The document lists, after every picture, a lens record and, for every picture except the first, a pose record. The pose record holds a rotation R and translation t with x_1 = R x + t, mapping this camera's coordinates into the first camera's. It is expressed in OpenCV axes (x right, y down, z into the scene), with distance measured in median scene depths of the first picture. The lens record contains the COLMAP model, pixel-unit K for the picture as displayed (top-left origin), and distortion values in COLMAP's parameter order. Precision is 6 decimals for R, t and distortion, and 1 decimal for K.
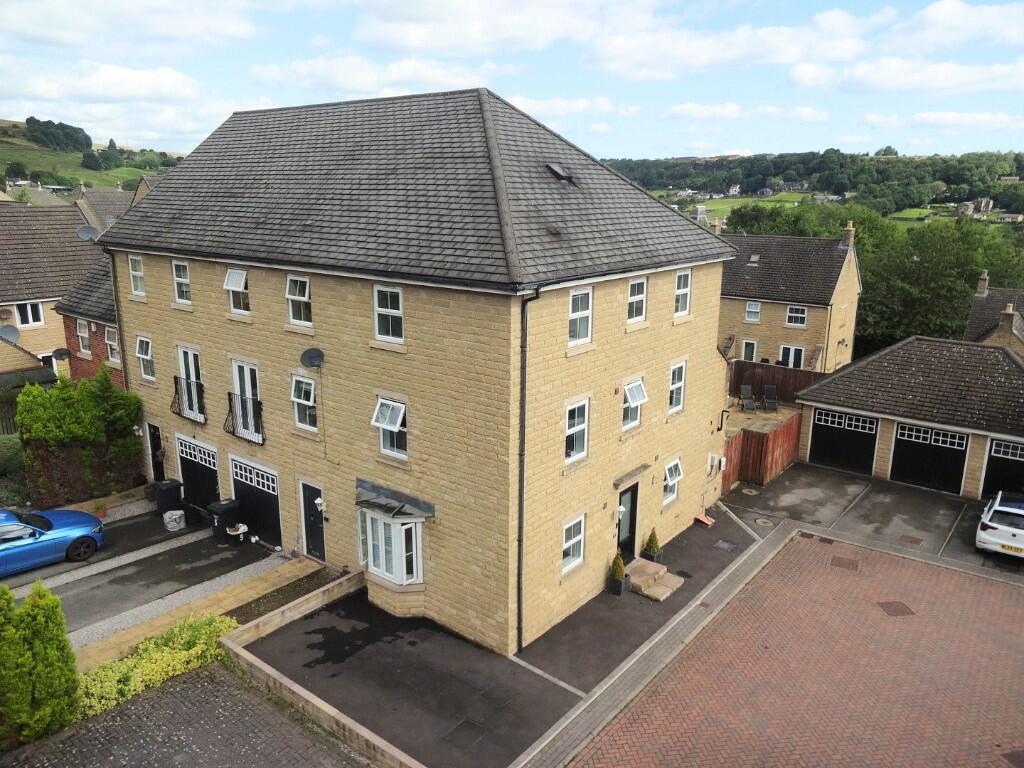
lens RADIAL K [[763.8, 0, 511.7], [0, 763.8, 383.4], [0, 0, 1]] dist [-0.001363, -0.004726]
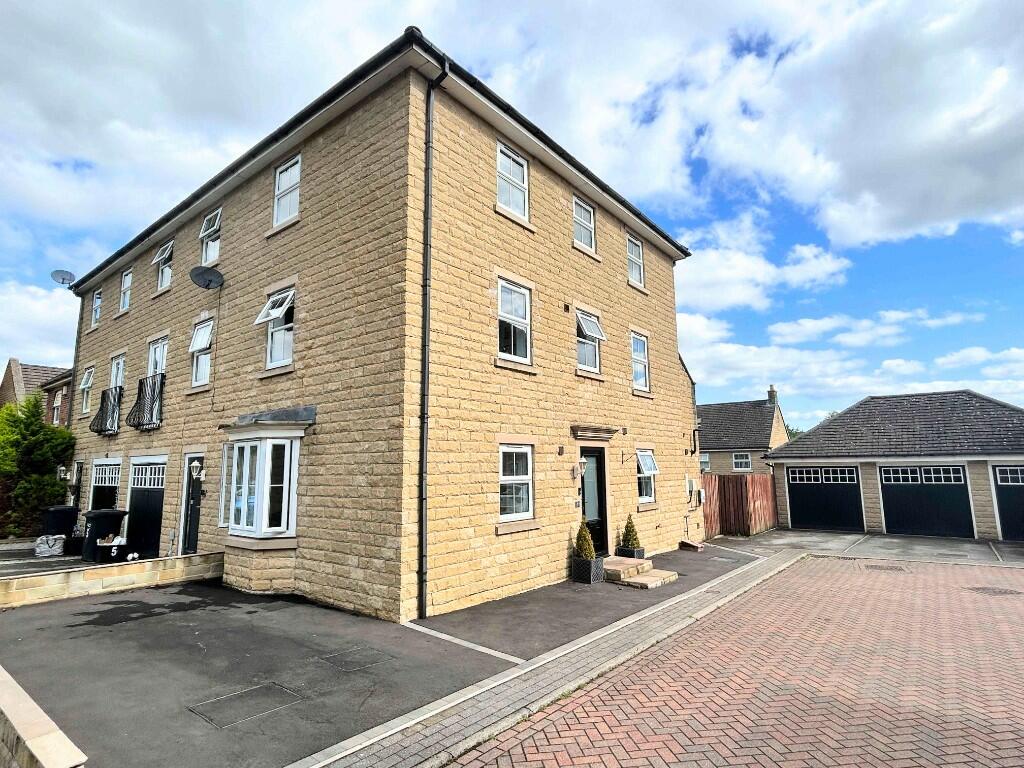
lens RADIAL K [[548.3, 0, 511.9], [0, 548.3, 385.0], [0, 0, 1]] dist [0.000706, 0.000595]
pose [[0.999809, -0.019162, -0.003786, 0.080703], [0.016139, 0.919640, -0.392430, 0.329080], [0.011002, 0.392294, 0.919774, 0.495203]]
